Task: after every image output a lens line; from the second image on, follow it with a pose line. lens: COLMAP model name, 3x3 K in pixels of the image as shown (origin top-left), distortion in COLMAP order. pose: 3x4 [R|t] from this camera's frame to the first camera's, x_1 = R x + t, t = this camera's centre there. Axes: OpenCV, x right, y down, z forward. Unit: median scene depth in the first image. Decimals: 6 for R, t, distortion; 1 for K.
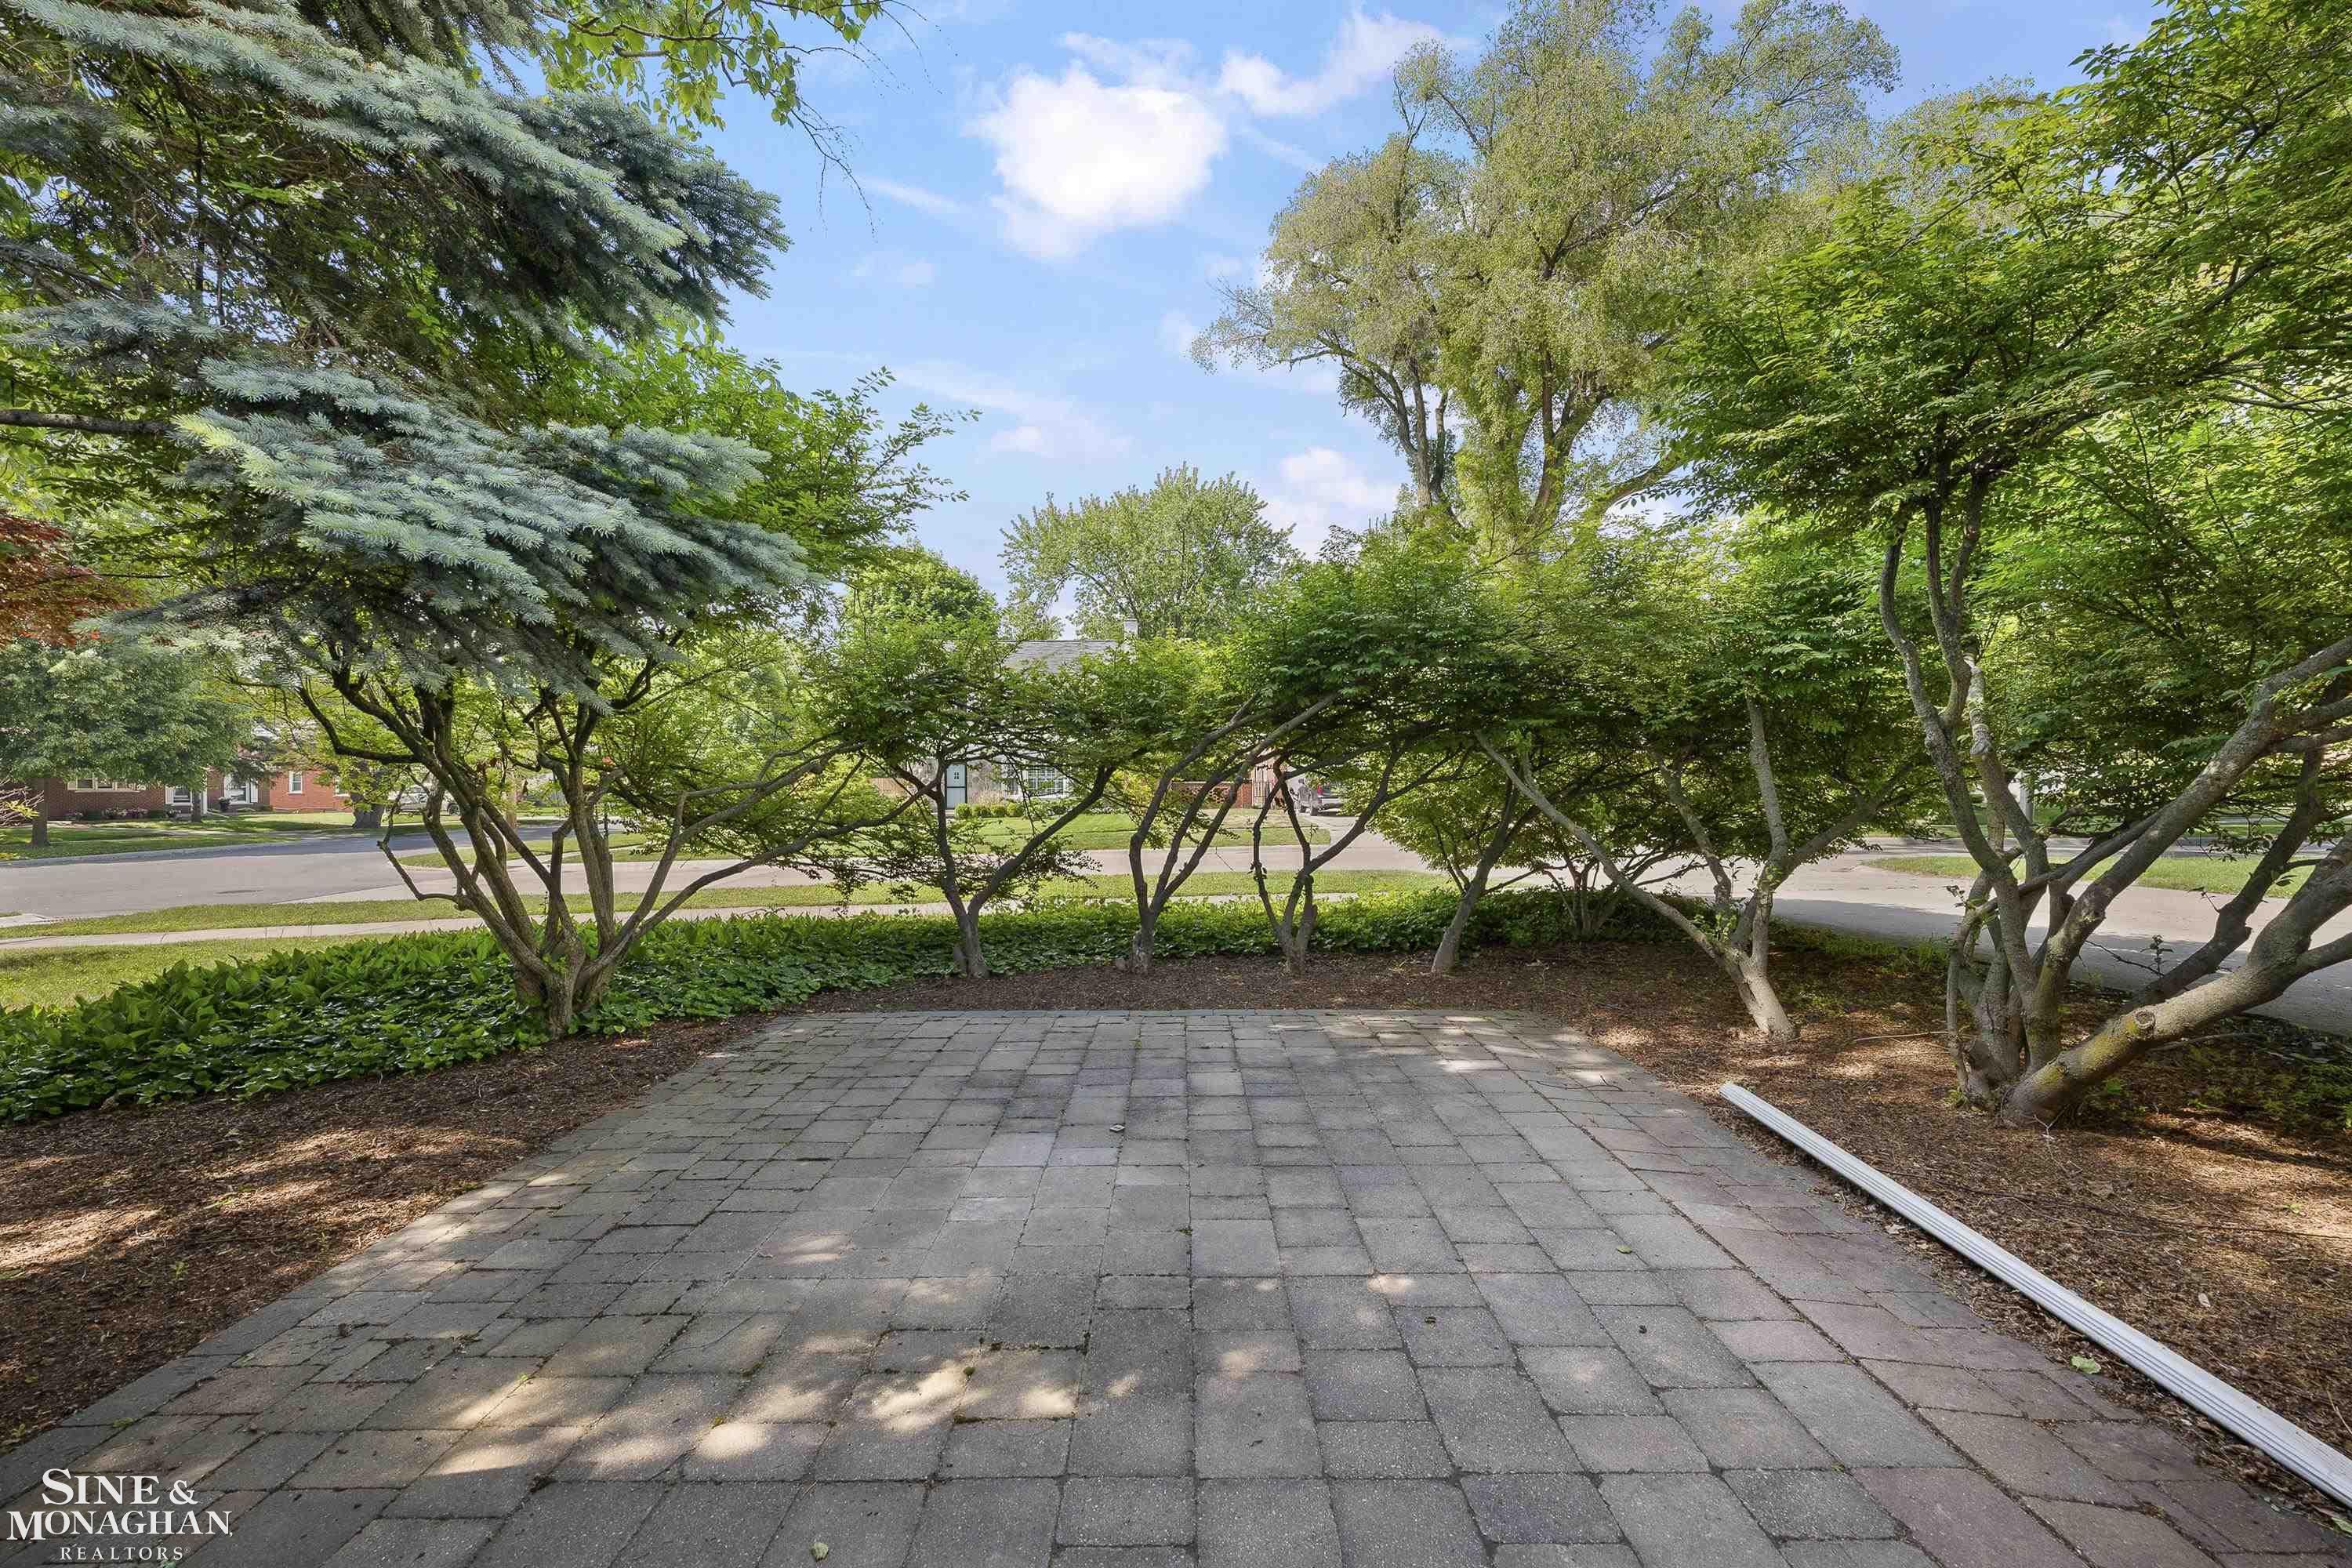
lens RADIAL K [[937.0, 0, 1169.7], [0, 937.0, 783.7], [0, 0, 1]] dist [-0.003593, 0.000141]
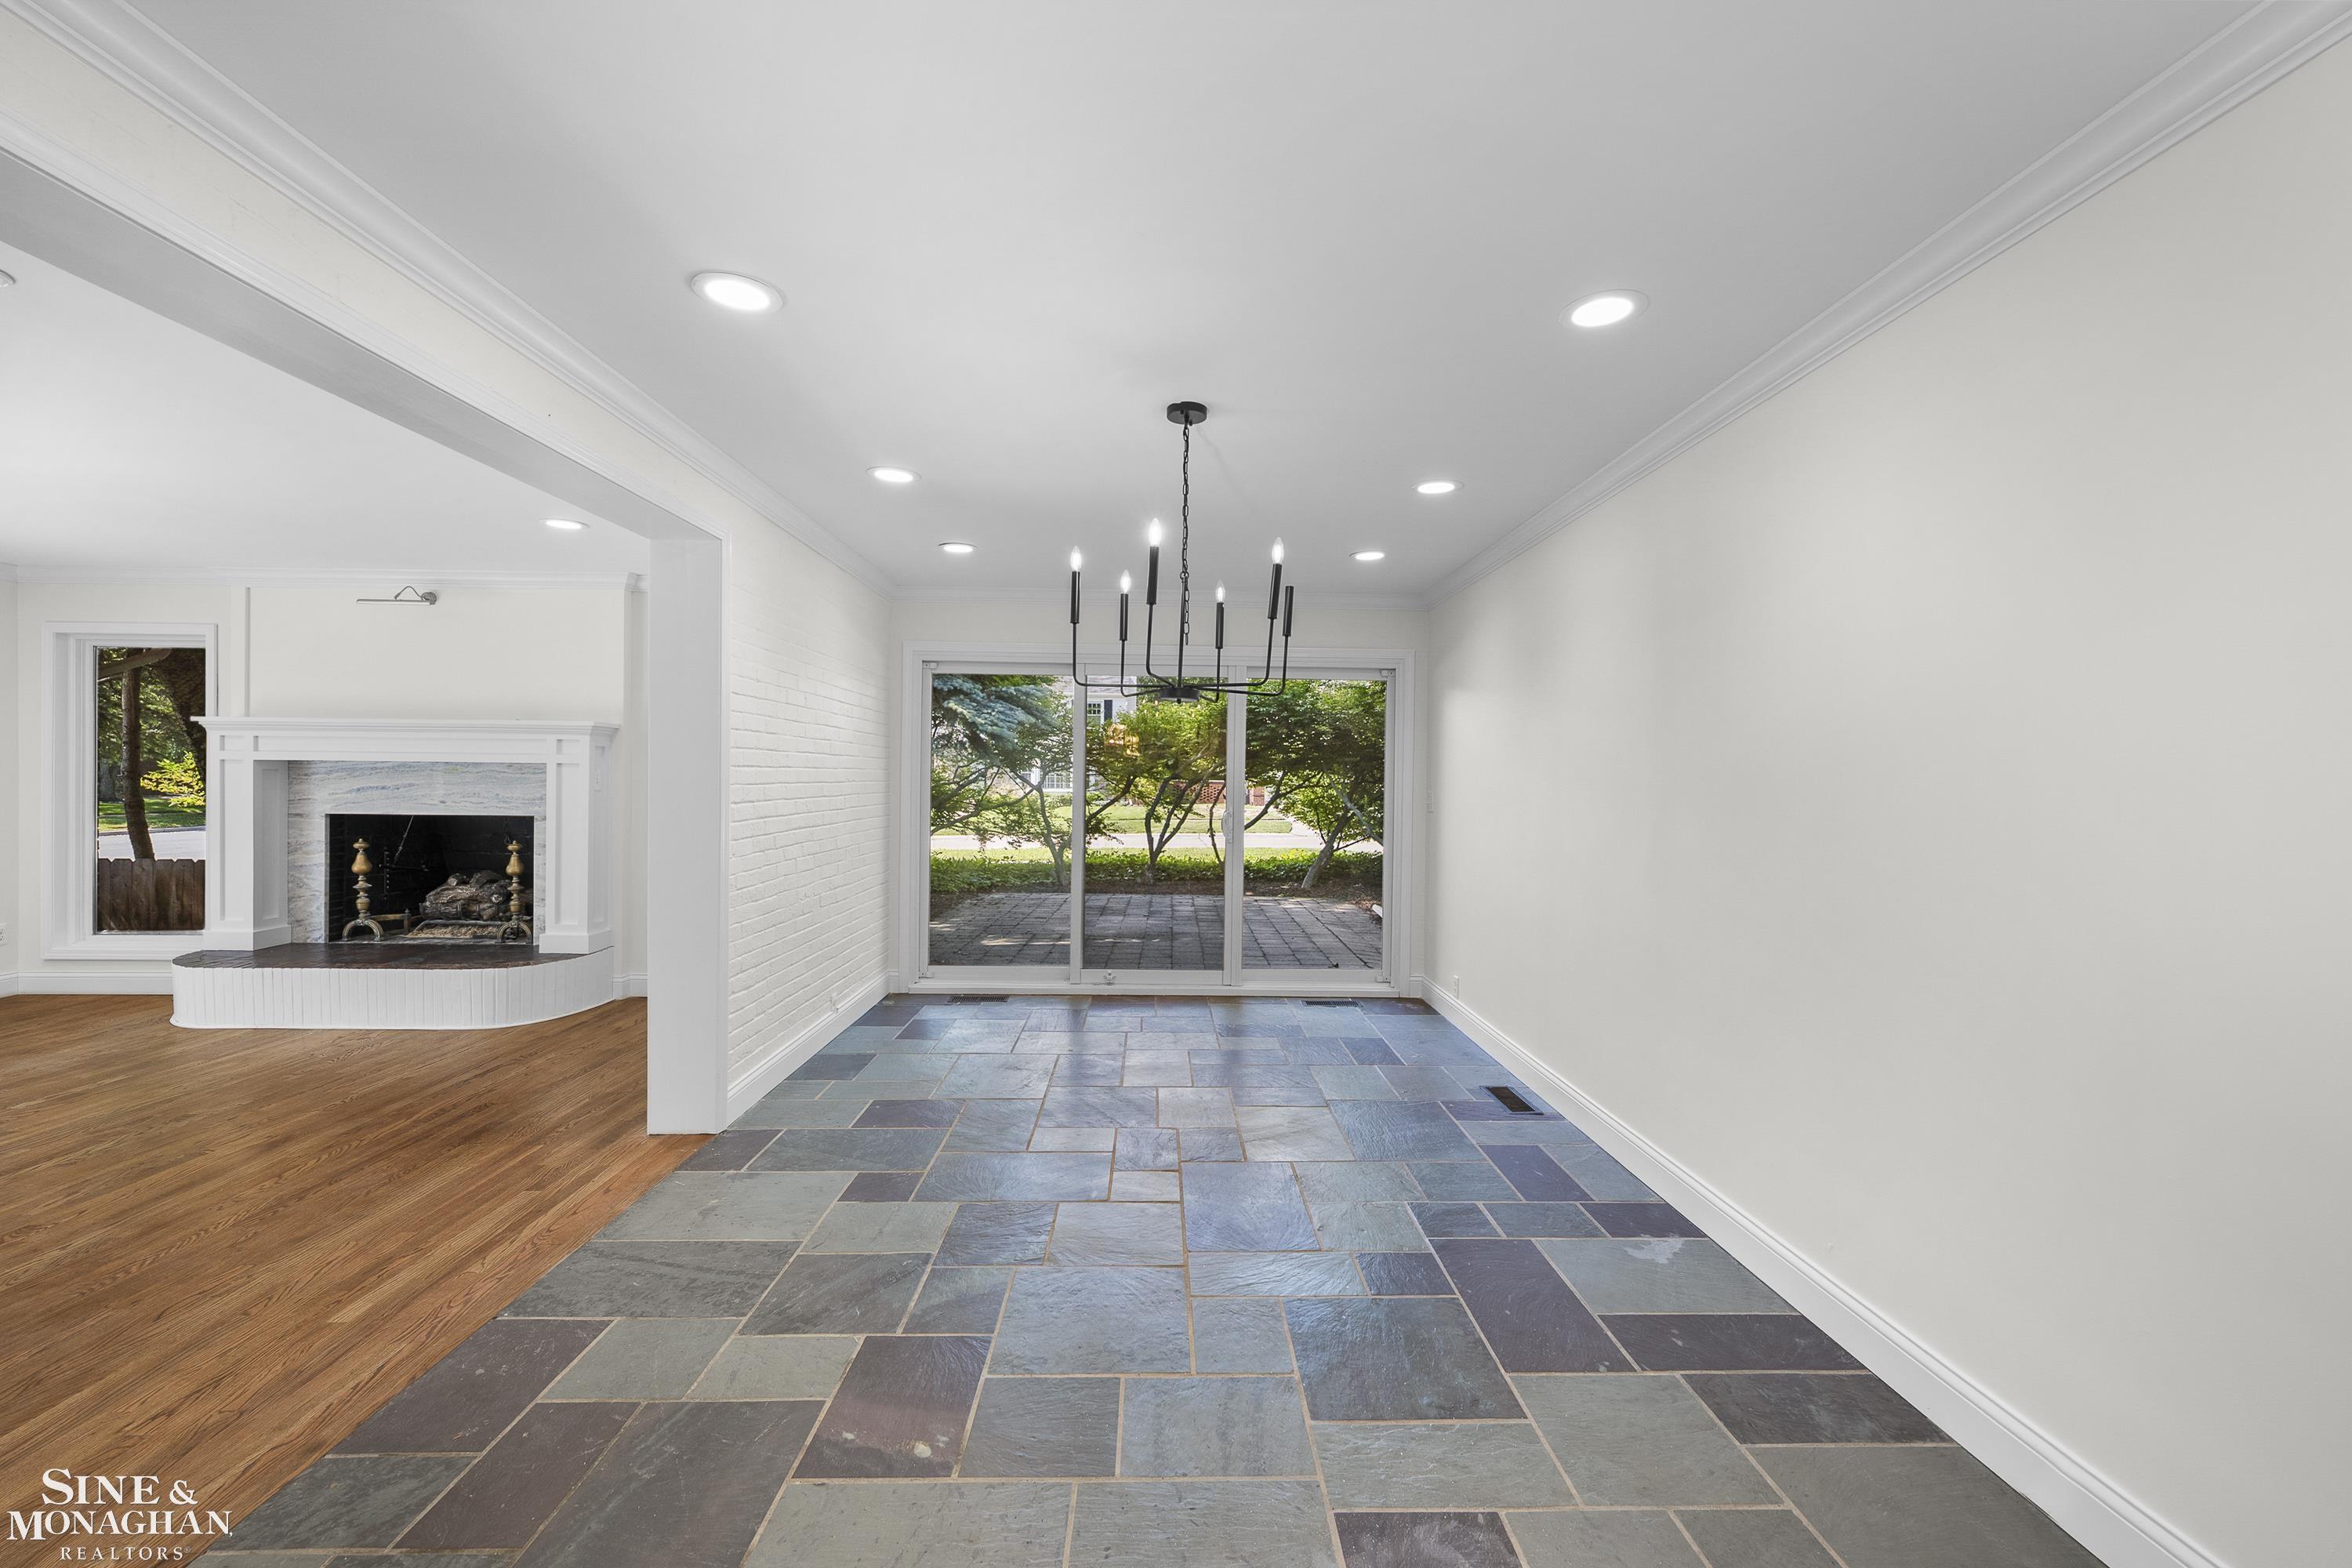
lens RADIAL K [[937.0, 0, 1173.2], [0, 937.0, 789.1], [0, 0, 1]] dist [-0.003593, 0.000141]
pose [[0.999692, 0.020454, 0.014047, -0.012115], [-0.020616, 0.999722, 0.011484, -0.015035], [-0.013808, -0.011770, 0.999835, -0.813314]]
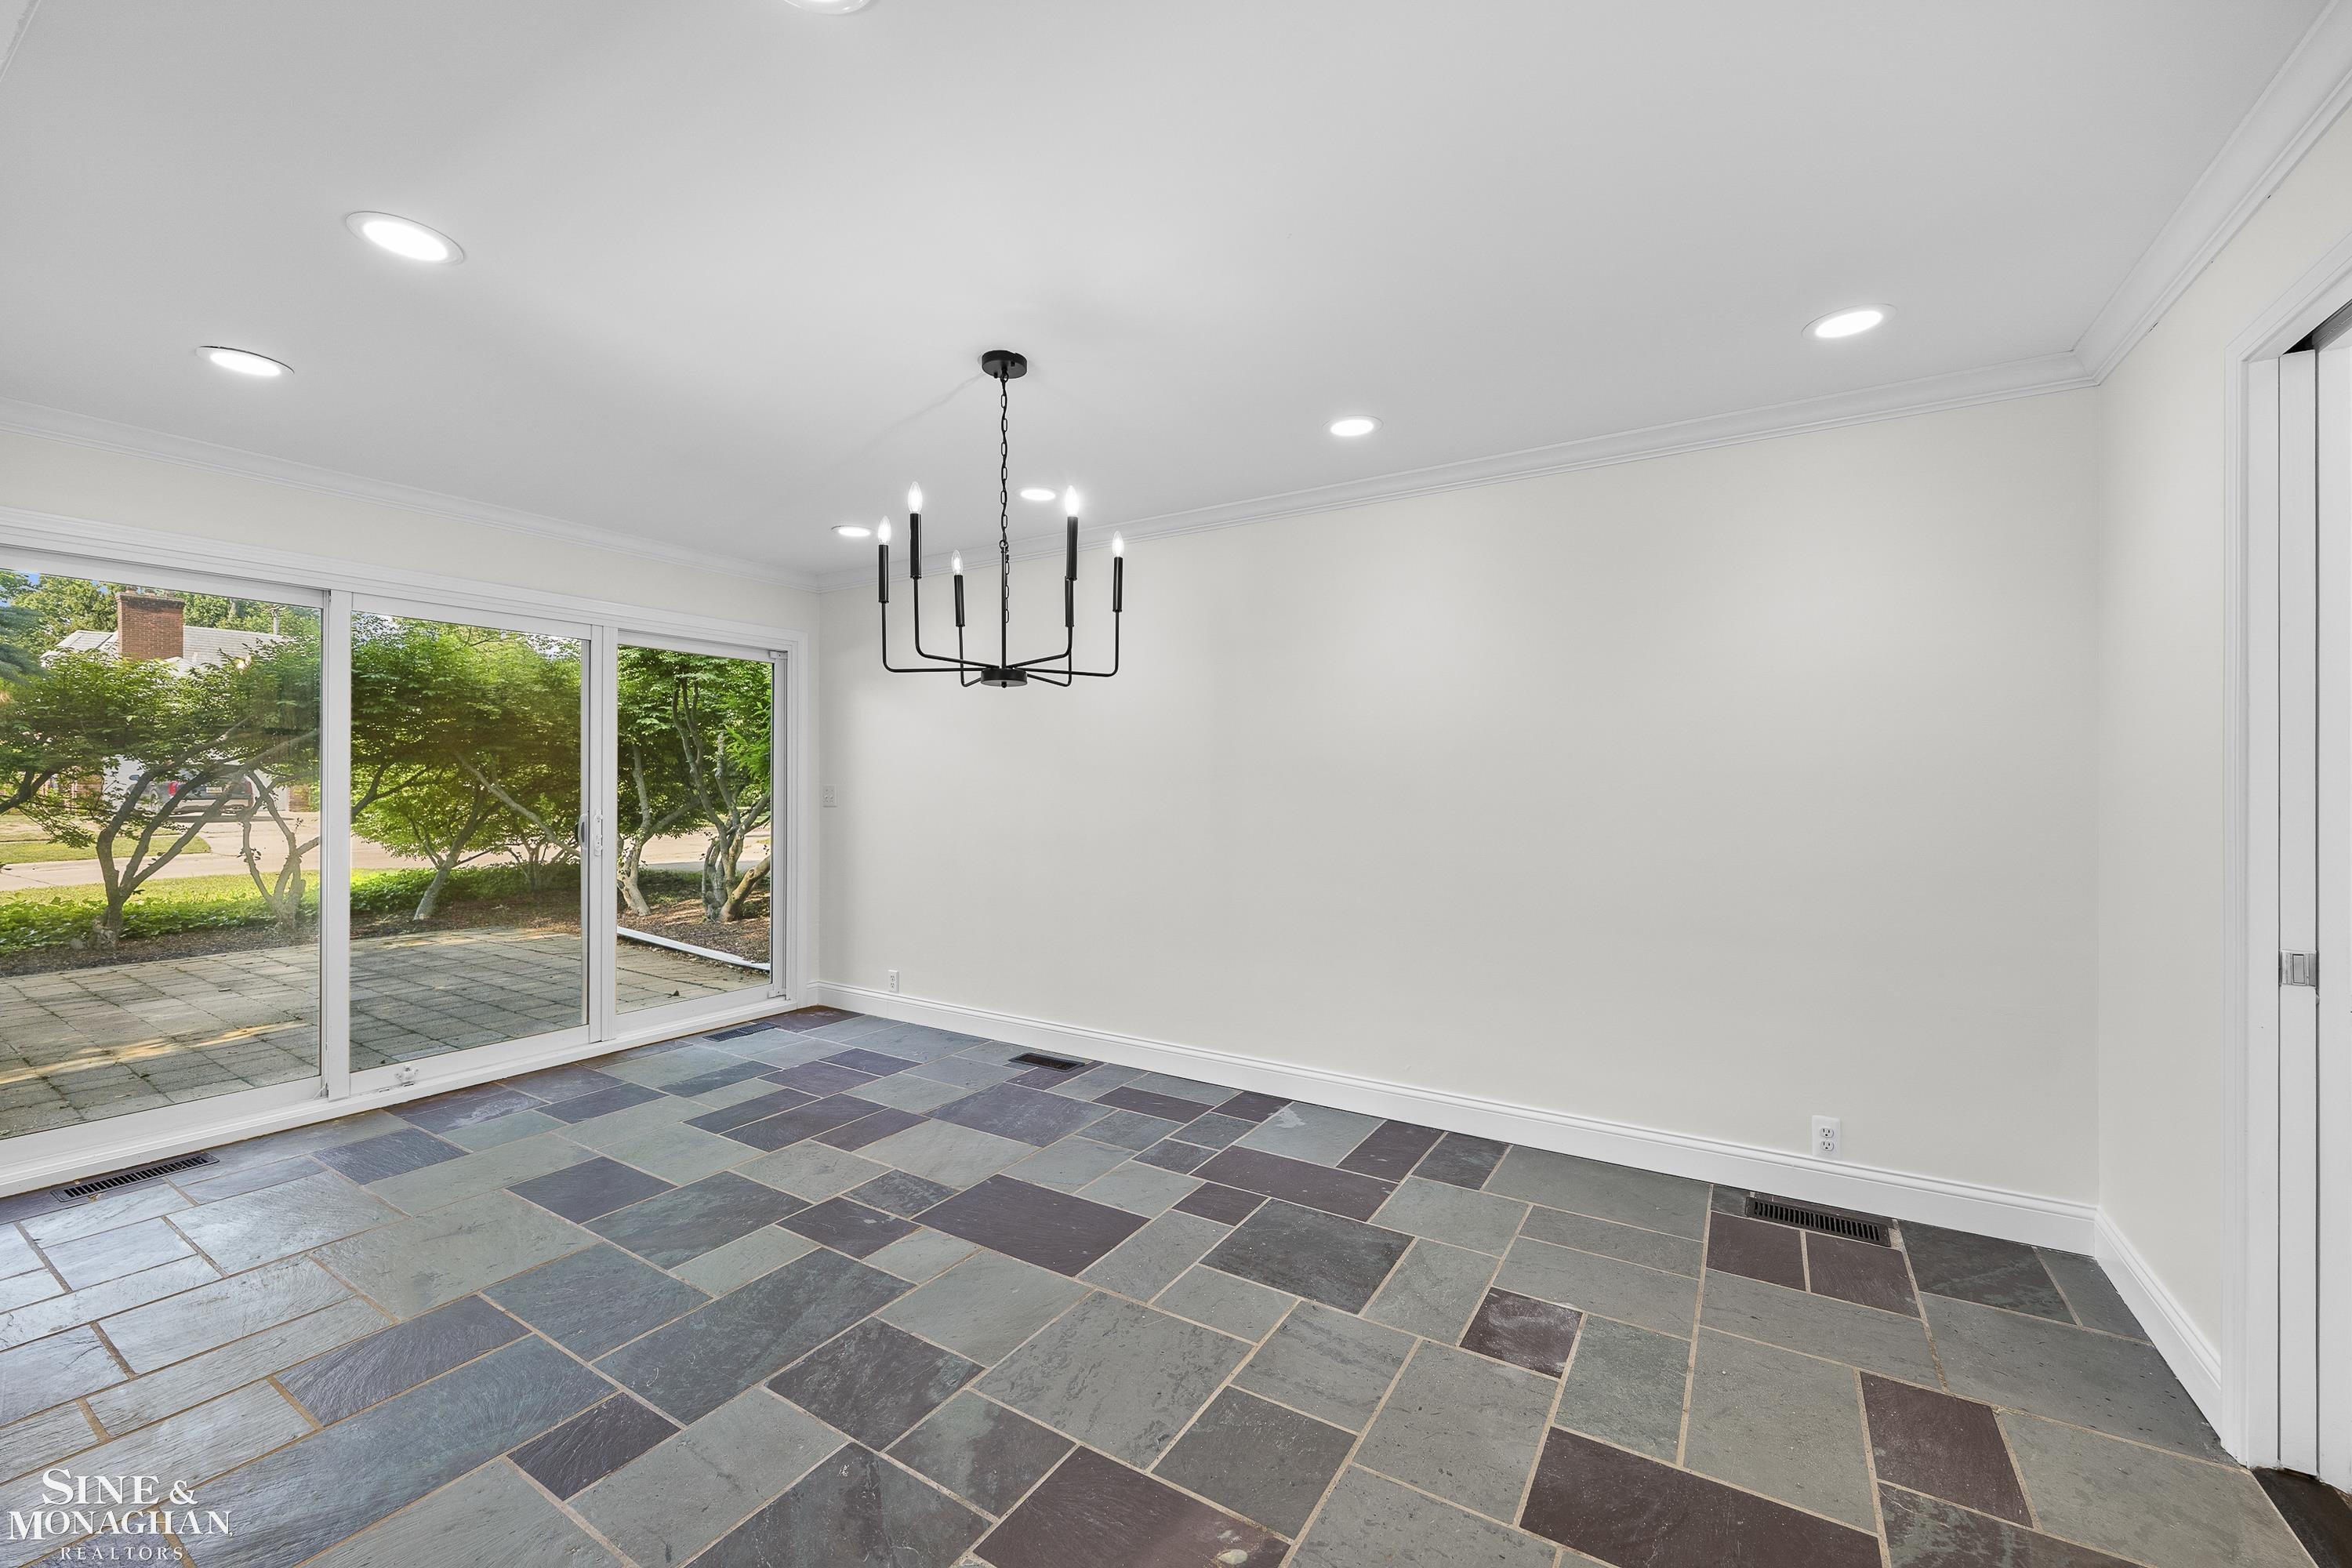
lens RADIAL K [[937.0, 0, 1174.8], [0, 937.0, 783.2], [0, 0, 1]] dist [-0.003593, 0.000141]
pose [[0.530997, 0.006431, 0.847349, -0.281279], [-0.007735, 0.999966, -0.002743, -0.009566], [-0.847339, -0.005097, 0.531029, -0.653571]]
